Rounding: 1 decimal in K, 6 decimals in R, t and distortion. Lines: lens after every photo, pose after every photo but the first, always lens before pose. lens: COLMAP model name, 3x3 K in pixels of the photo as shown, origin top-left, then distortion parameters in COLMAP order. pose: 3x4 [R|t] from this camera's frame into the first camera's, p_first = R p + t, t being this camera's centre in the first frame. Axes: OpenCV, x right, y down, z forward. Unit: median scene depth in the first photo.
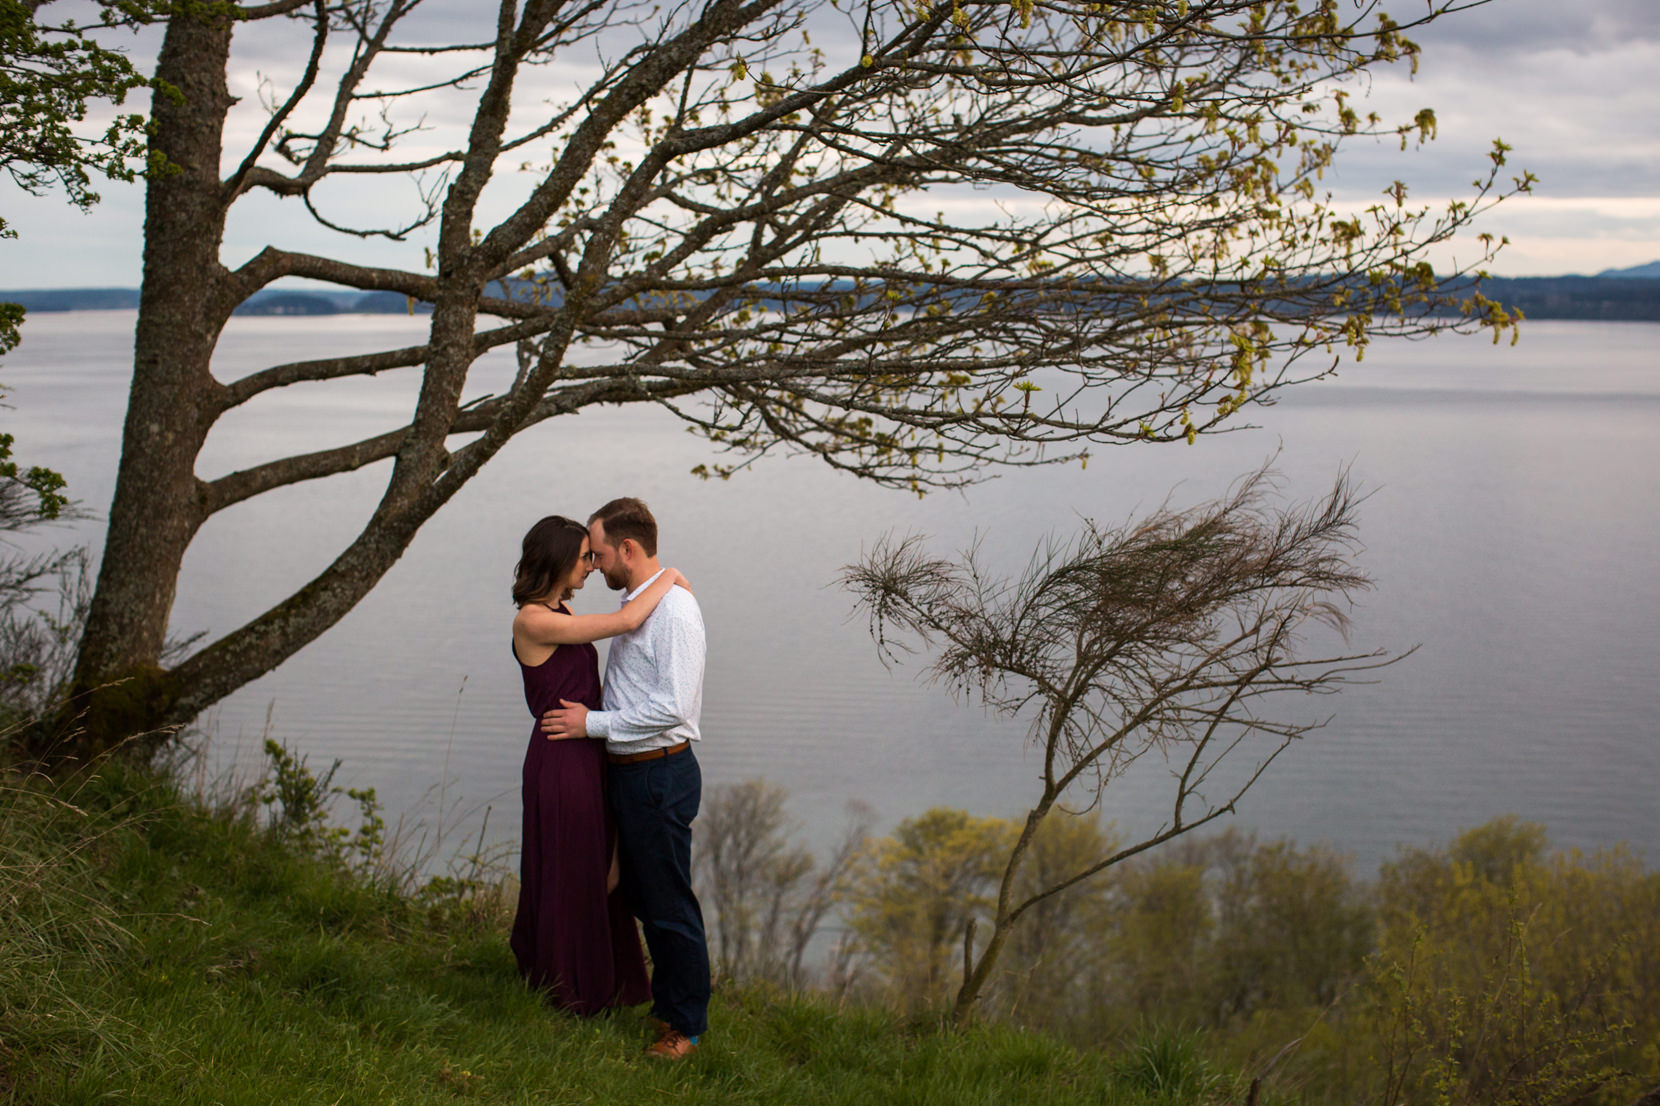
lens RADIAL K [[2145.6, 0, 830.0], [0, 2145.6, 553.0], [0, 0, 1]] dist [-0.132891, 0.012227]
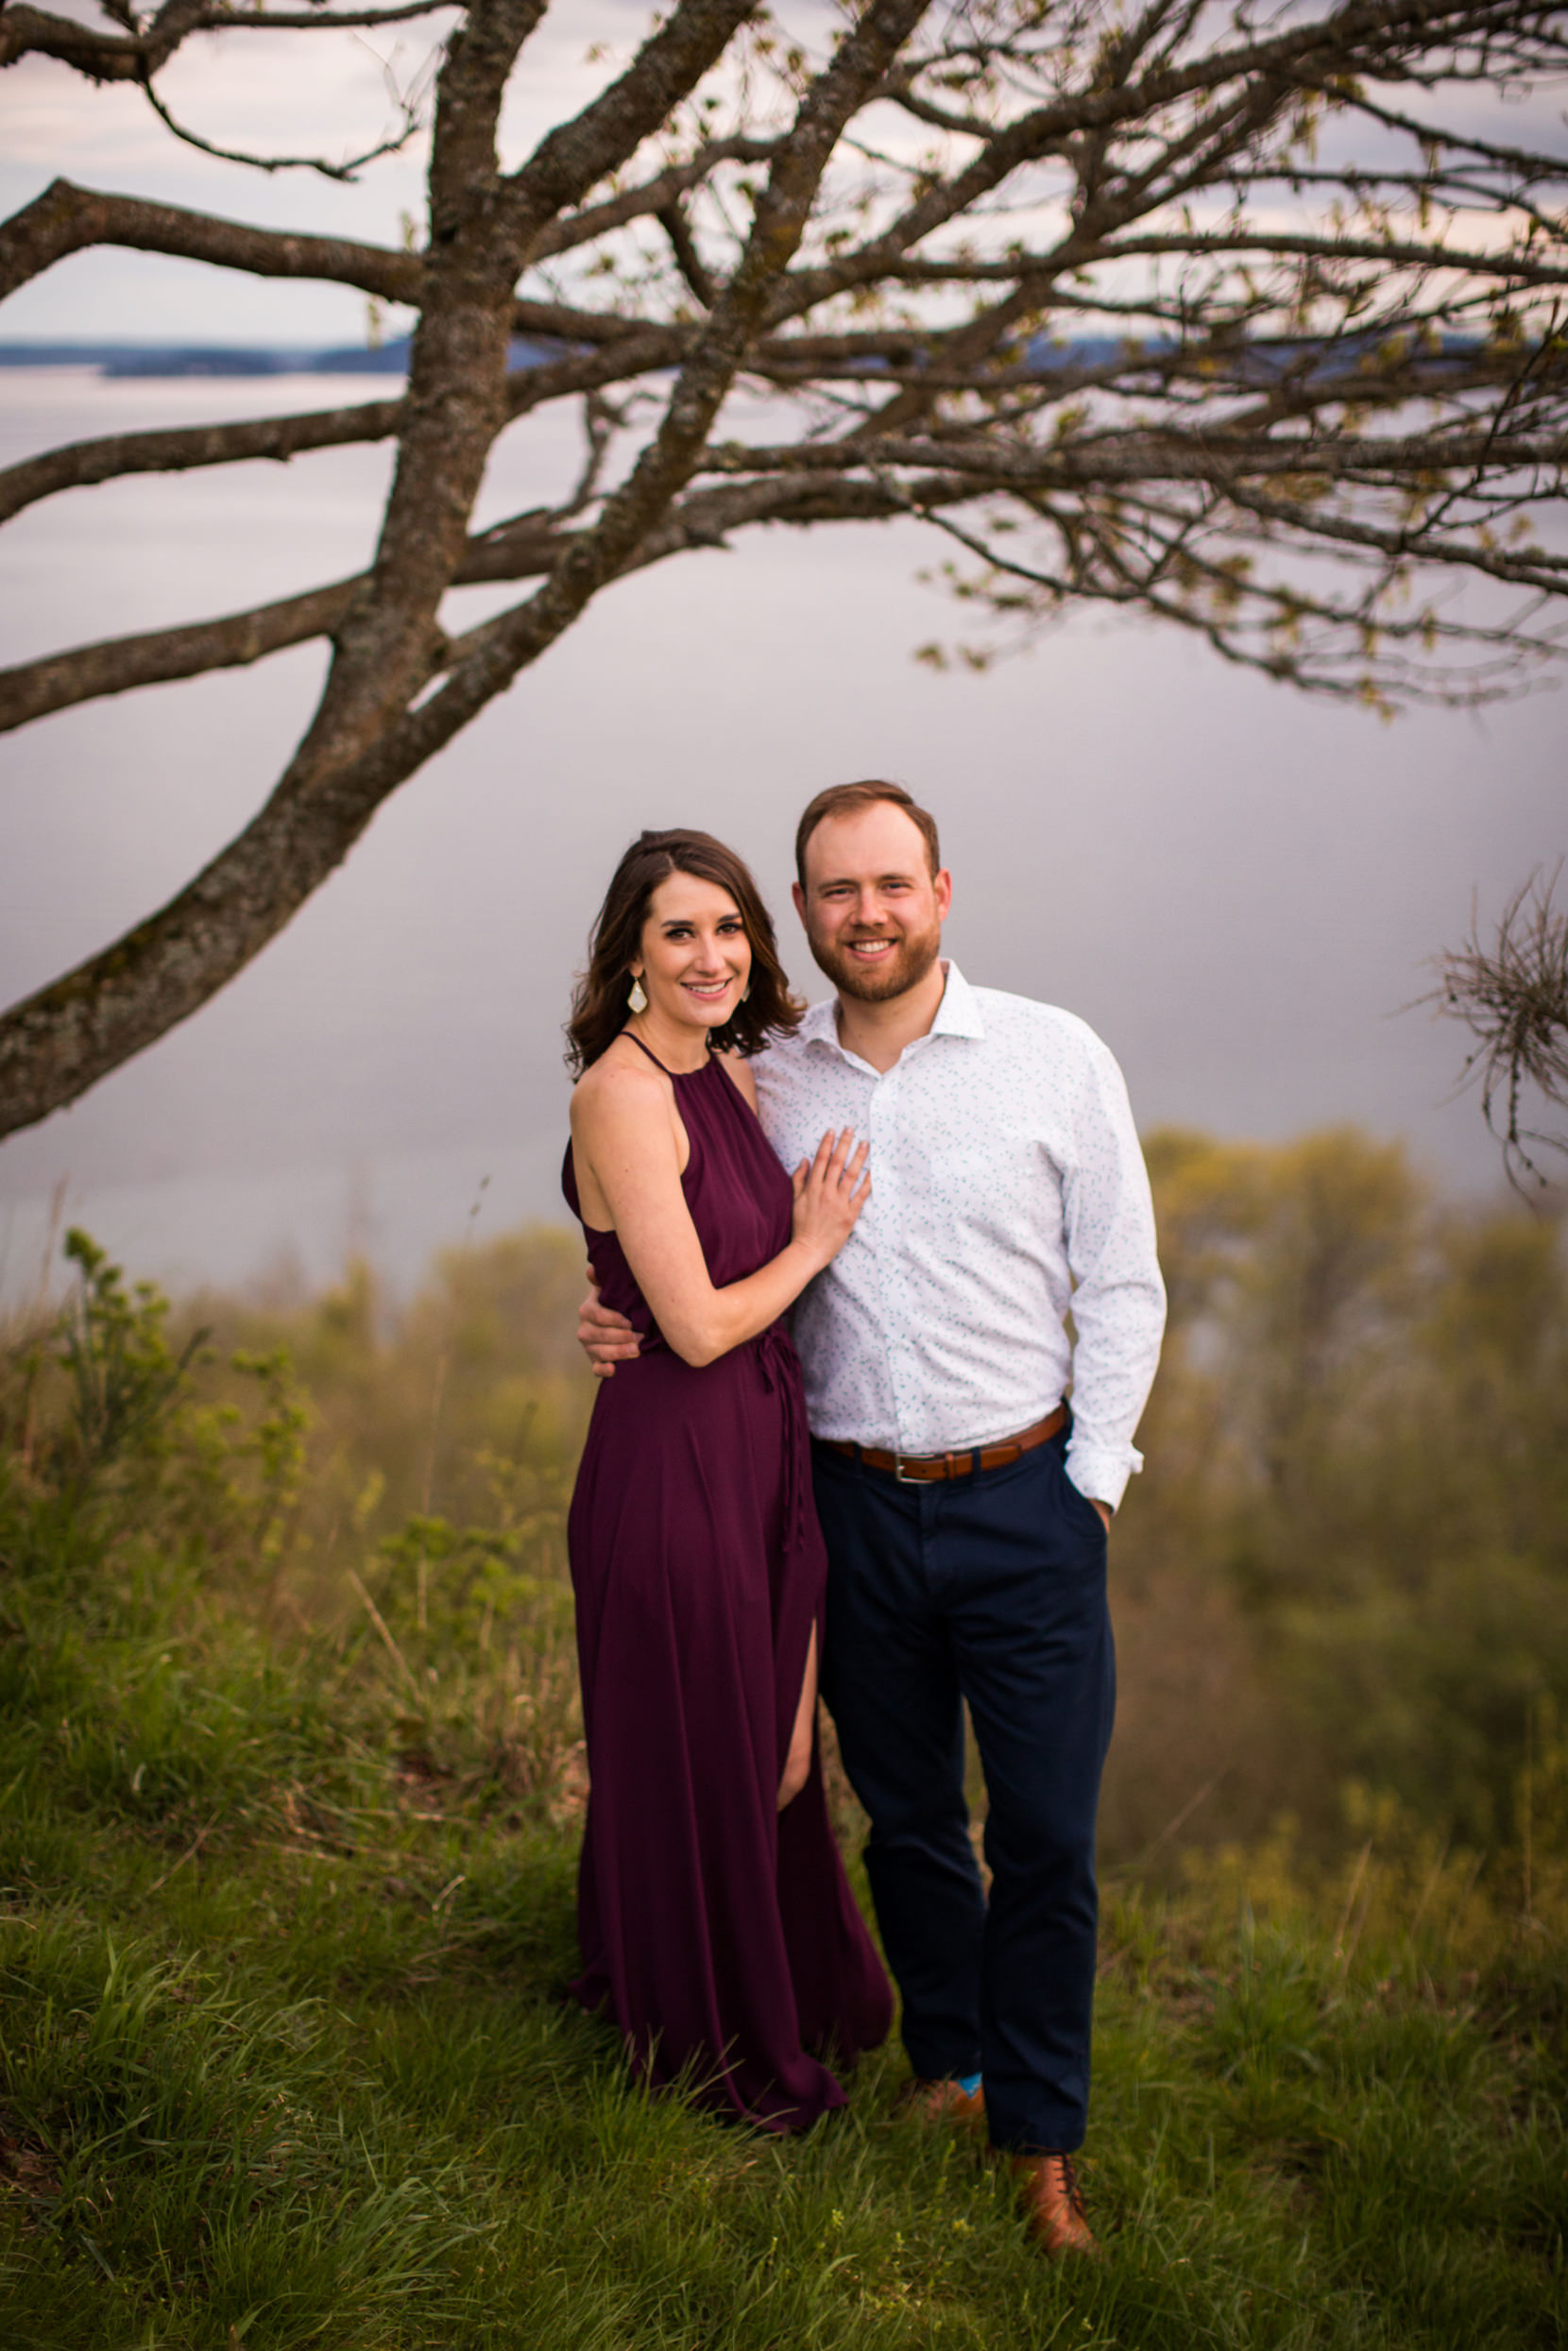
lens RADIAL K [[3474.7, 0, 782.3], [0, 3474.7, 1120.6], [0, 0, 1]] dist [-0.243506, 0.660978]
pose [[0.996858, 0.021031, -0.076361, -0.047439], [-0.013050, 0.994539, 0.103546, -0.020047], [0.078121, -0.102224, 0.991689, 0.256171]]
